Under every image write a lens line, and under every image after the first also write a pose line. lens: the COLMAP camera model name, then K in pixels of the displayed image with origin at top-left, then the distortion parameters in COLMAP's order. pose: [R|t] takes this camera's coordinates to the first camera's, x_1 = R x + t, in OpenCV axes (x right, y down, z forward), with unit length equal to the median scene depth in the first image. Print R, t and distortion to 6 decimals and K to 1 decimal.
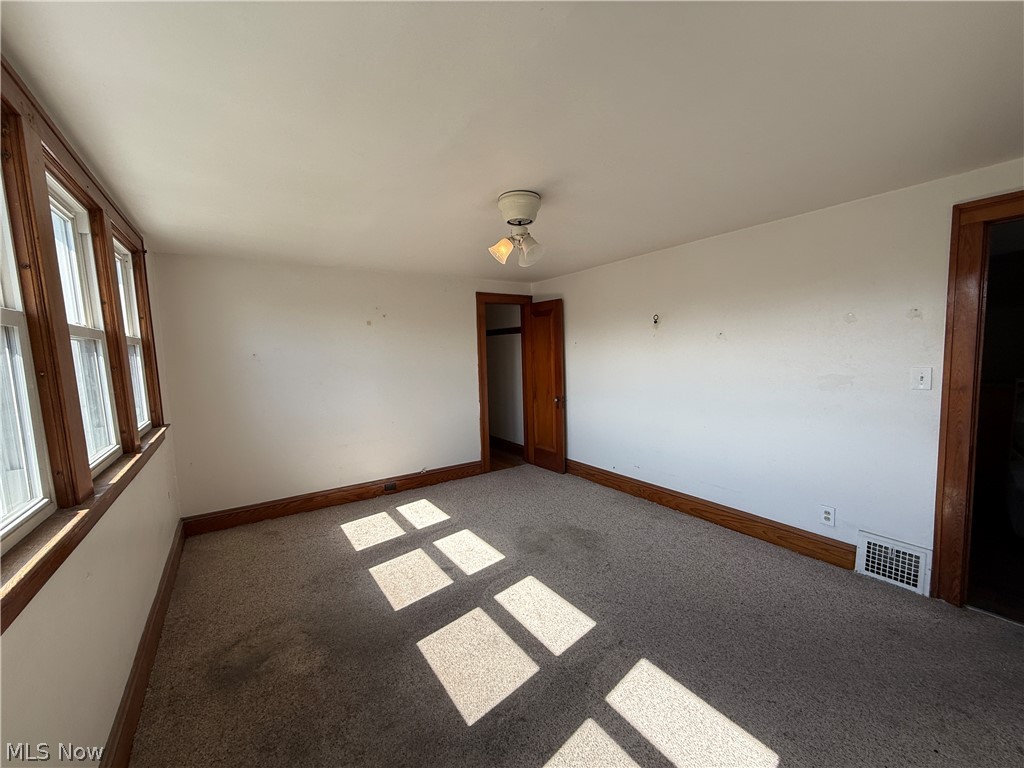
lens RADIAL K [[406.5, 0, 512.0], [0, 406.5, 384.0], [0, 0, 1]] dist [0.002048, -0.000522]
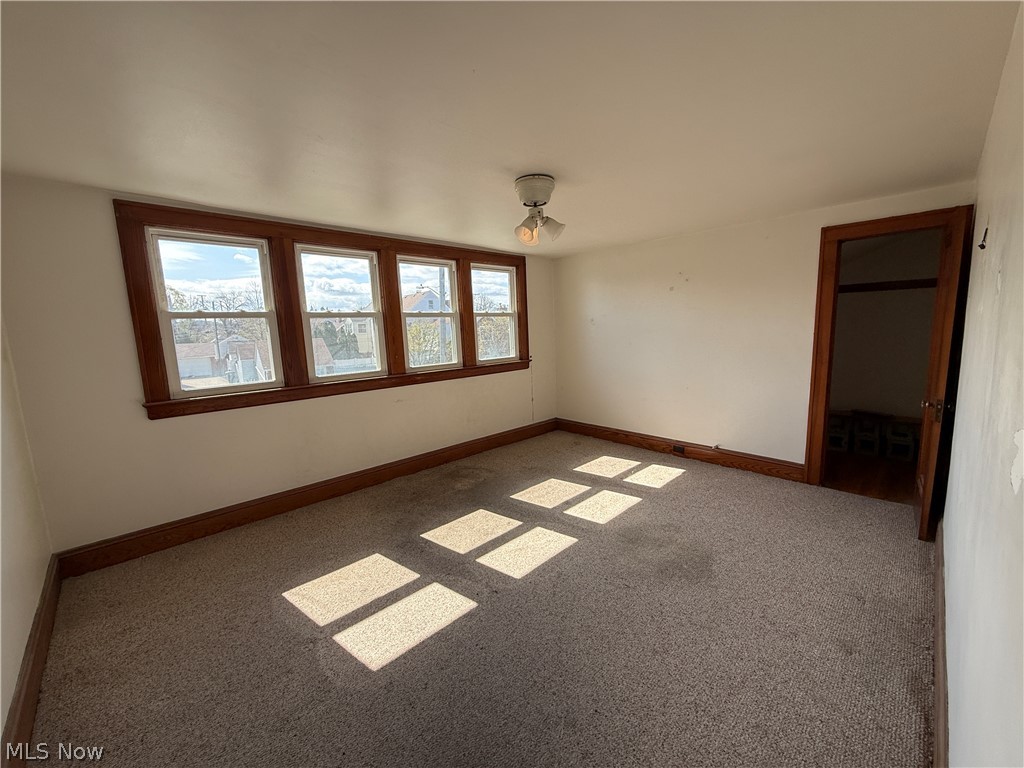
lens RADIAL K [[406.5, 0, 512.0], [0, 406.5, 384.0], [0, 0, 1]] dist [0.002048, -0.000522]
pose [[0.173855, 0.162885, -0.971207, 0.785383], [-0.056787, 0.986243, 0.155241, -0.059931], [0.983133, 0.028162, 0.180713, 0.518539]]
